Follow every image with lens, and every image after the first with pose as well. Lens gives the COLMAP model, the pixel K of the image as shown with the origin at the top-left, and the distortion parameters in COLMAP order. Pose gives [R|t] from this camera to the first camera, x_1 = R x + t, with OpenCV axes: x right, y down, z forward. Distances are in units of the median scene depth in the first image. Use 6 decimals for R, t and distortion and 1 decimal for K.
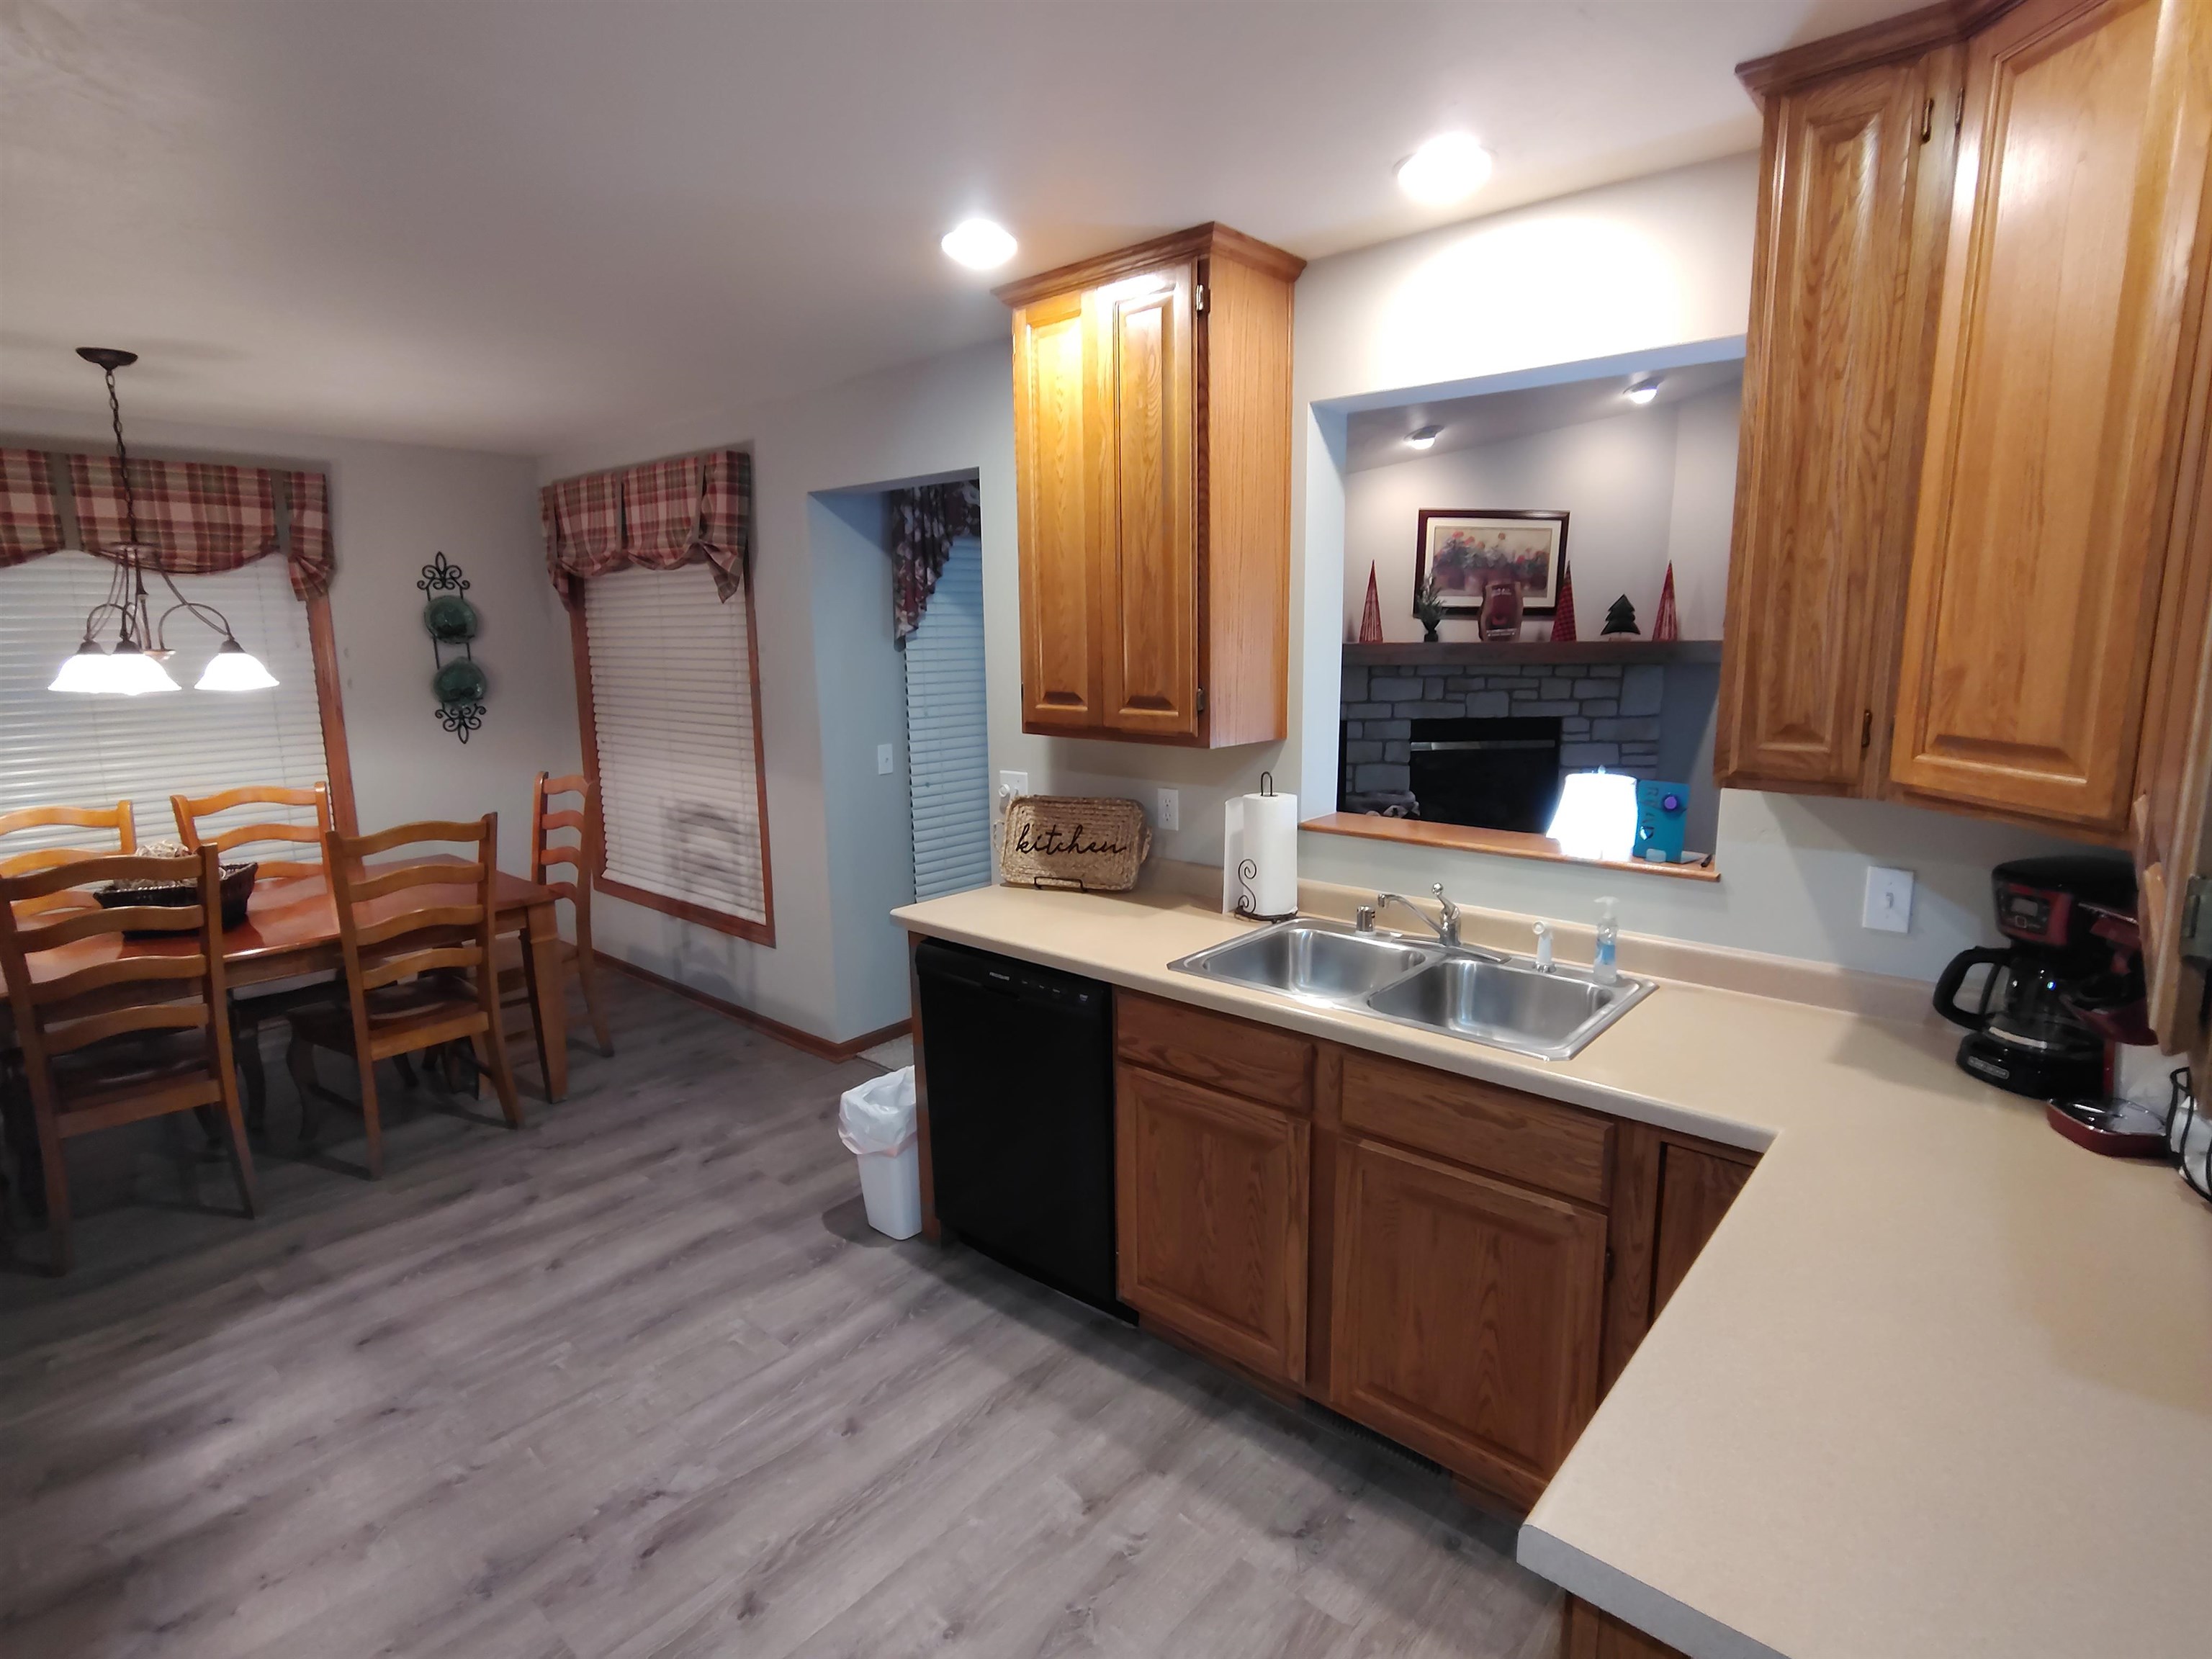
lens RADIAL K [[1120.4, 0, 1111.4], [0, 1120.4, 820.9], [0, 0, 1]] dist [0.001914, -0.001410]
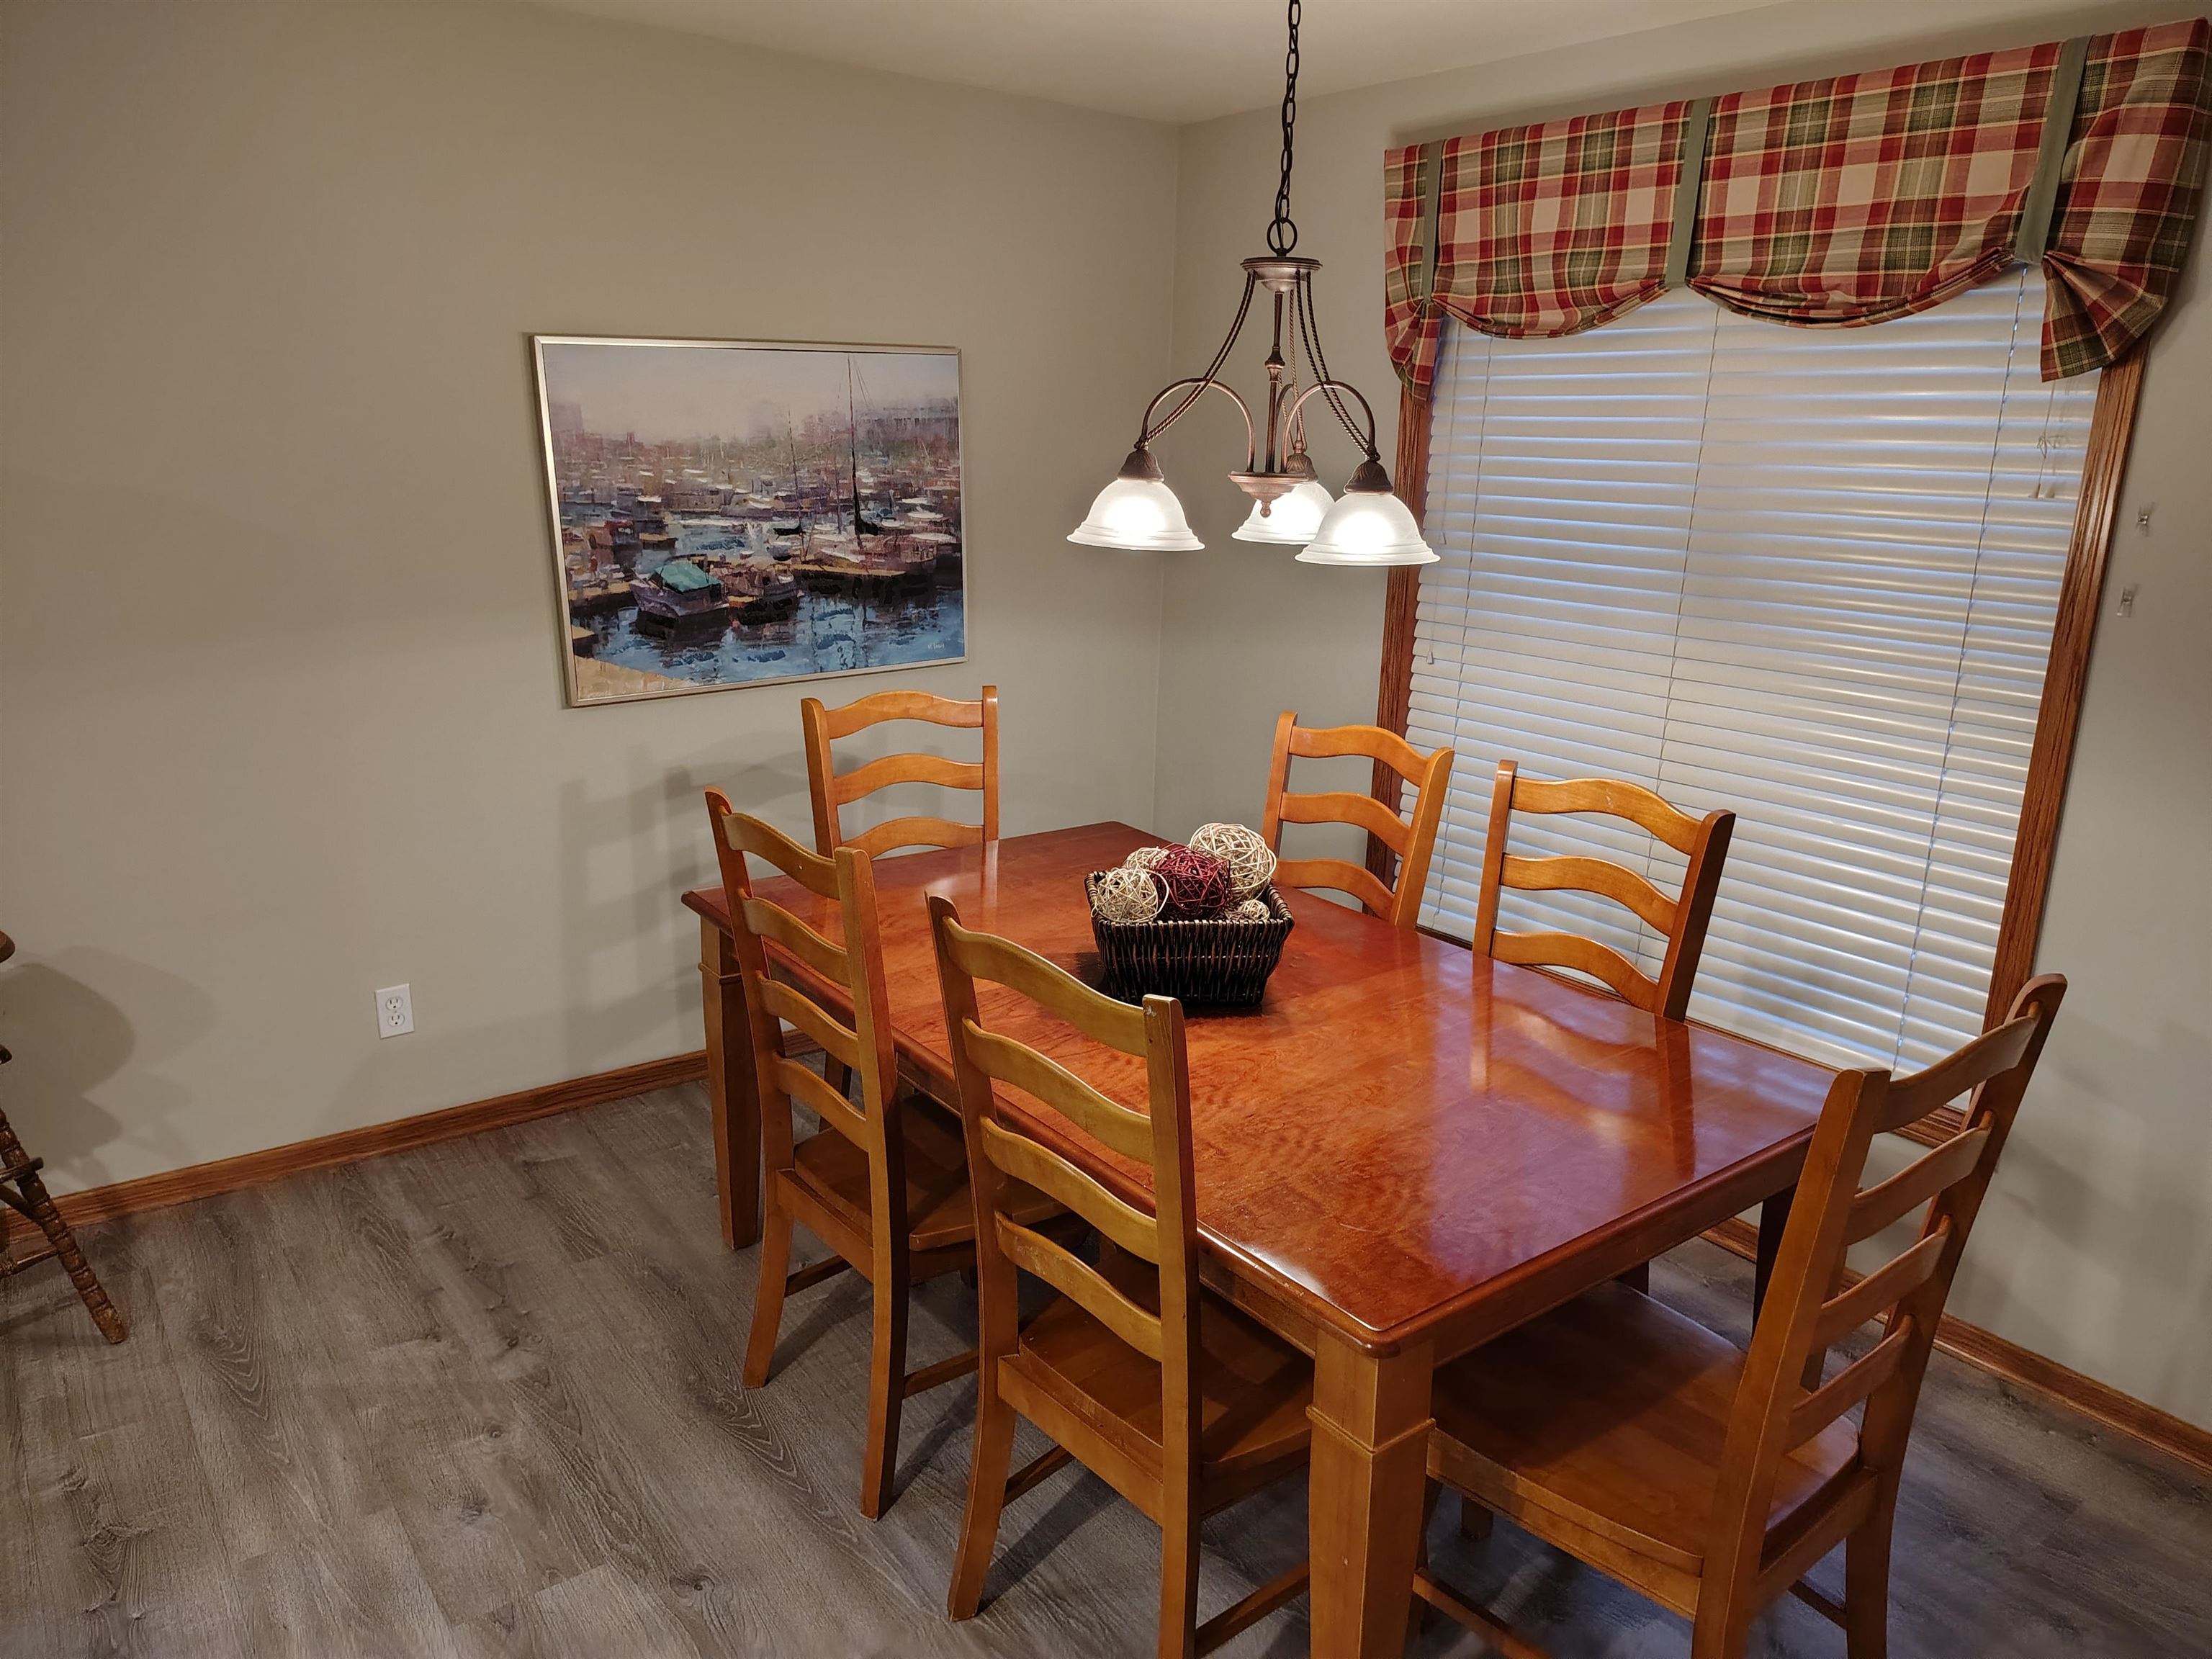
lens RADIAL K [[1529.5, 0, 1117.7], [0, 1529.5, 804.9], [0, 0, 1]] dist [0.031812, -0.029388]
pose [[-0.205053, 0.240395, -0.948770, -0.108097], [-0.192411, 0.940551, 0.279897, -0.154613], [0.959652, 0.239947, -0.146608, 0.858311]]
